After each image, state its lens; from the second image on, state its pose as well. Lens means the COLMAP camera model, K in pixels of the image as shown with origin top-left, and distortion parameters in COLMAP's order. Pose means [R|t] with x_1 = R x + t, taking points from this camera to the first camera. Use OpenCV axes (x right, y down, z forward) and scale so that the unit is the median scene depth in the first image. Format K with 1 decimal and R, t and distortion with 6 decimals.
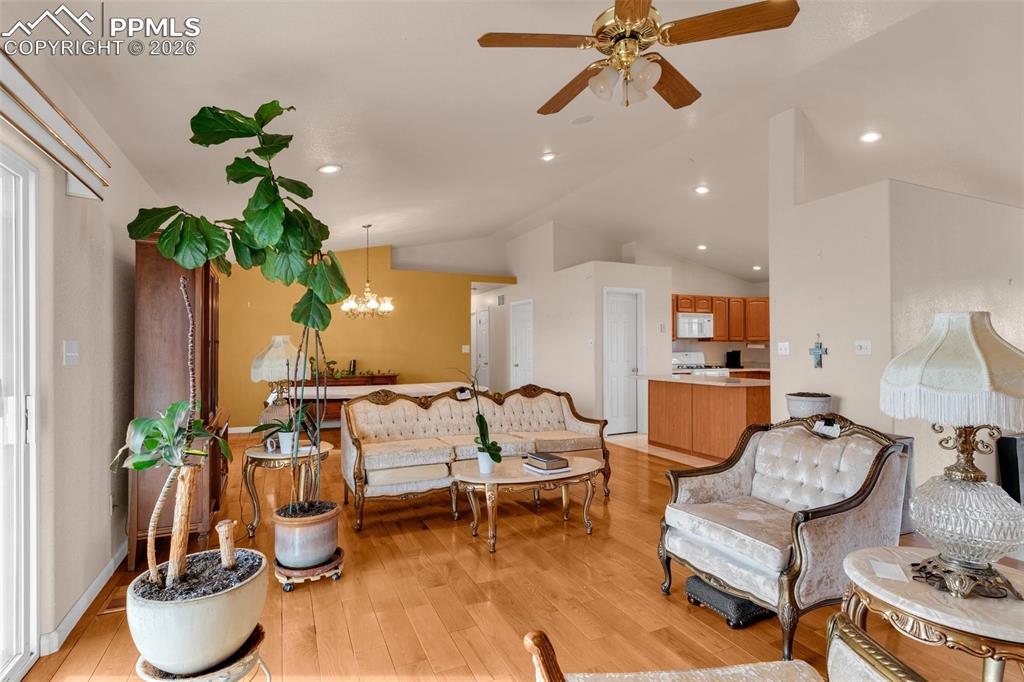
lens RADIAL K [[506.5, 0, 508.1], [0, 506.5, 346.2], [0, 0, 1]] dist [0.000516, 0.001354]
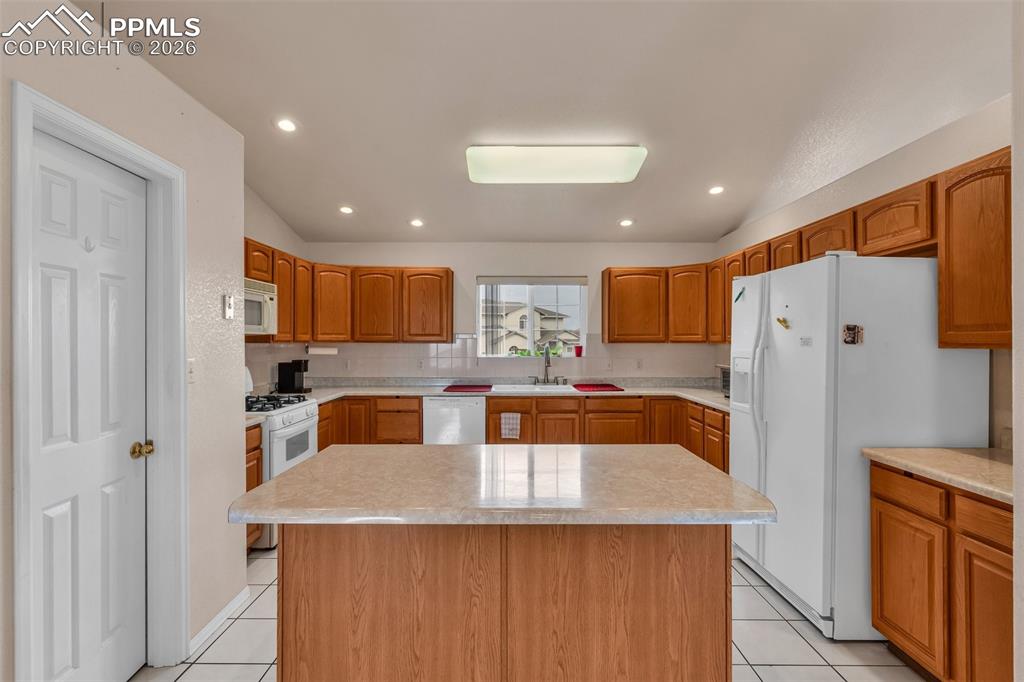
lens RADIAL K [[506.5, 0, 514.7], [0, 506.5, 341.5], [0, 0, 1]] dist [0.000516, 0.001354]
pose [[0.418281, -0.001230, 0.908317, 0.069373], [0.001465, 0.999999, 0.000679, -0.010493], [-0.908317, 0.001047, 0.418282, 0.583047]]
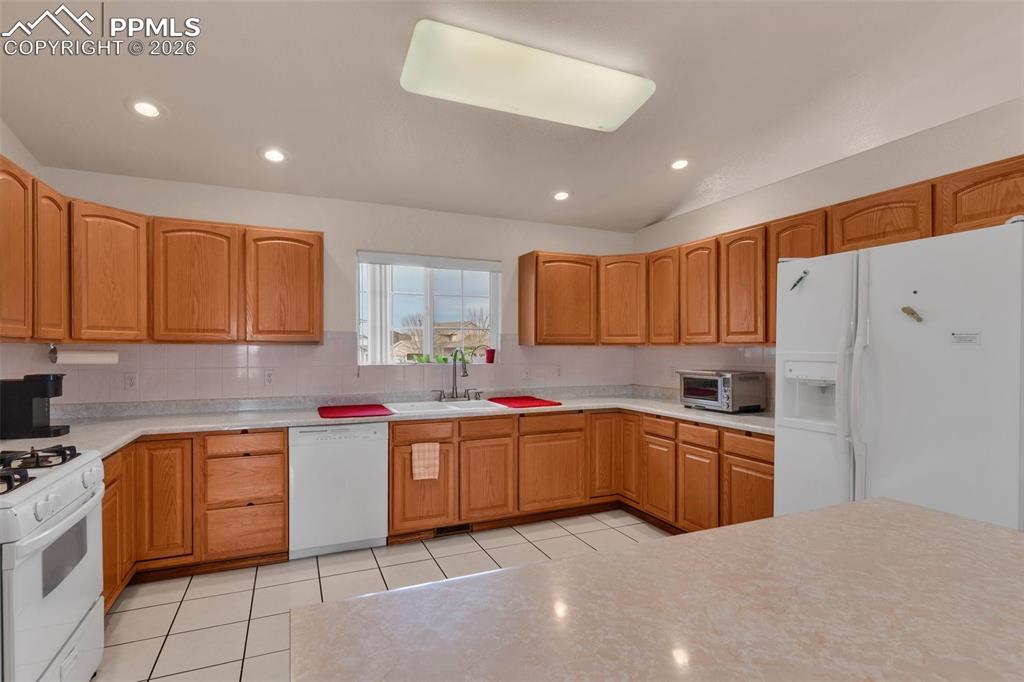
lens RADIAL K [[506.5, 0, 513.0], [0, 506.5, 351.3], [0, 0, 1]] dist [0.000516, 0.001354]
pose [[0.018072, -0.007130, 0.999811, 0.177189], [0.000923, 0.999974, 0.007114, -0.006043], [-0.999836, 0.000794, 0.018078, 0.739717]]
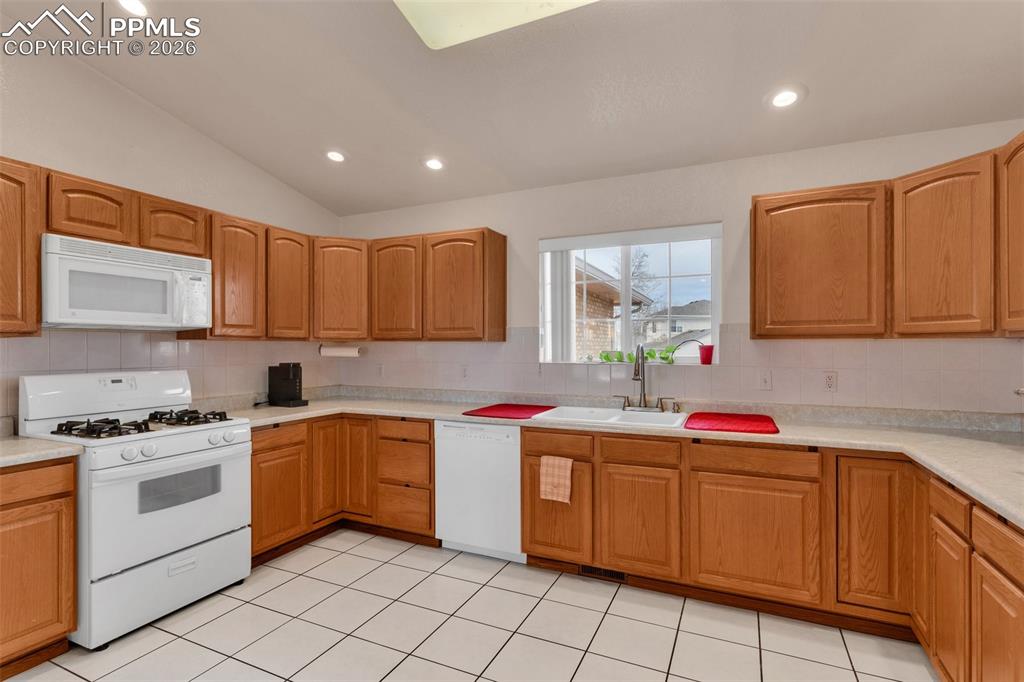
lens RADIAL K [[506.5, 0, 507.7], [0, 506.5, 347.9], [0, 0, 1]] dist [0.000516, 0.001354]
pose [[0.771482, -0.001644, 0.636249, 0.330791], [0.001626, 0.999998, 0.000613, -0.003187], [-0.636249, 0.000561, 0.771483, 0.586063]]
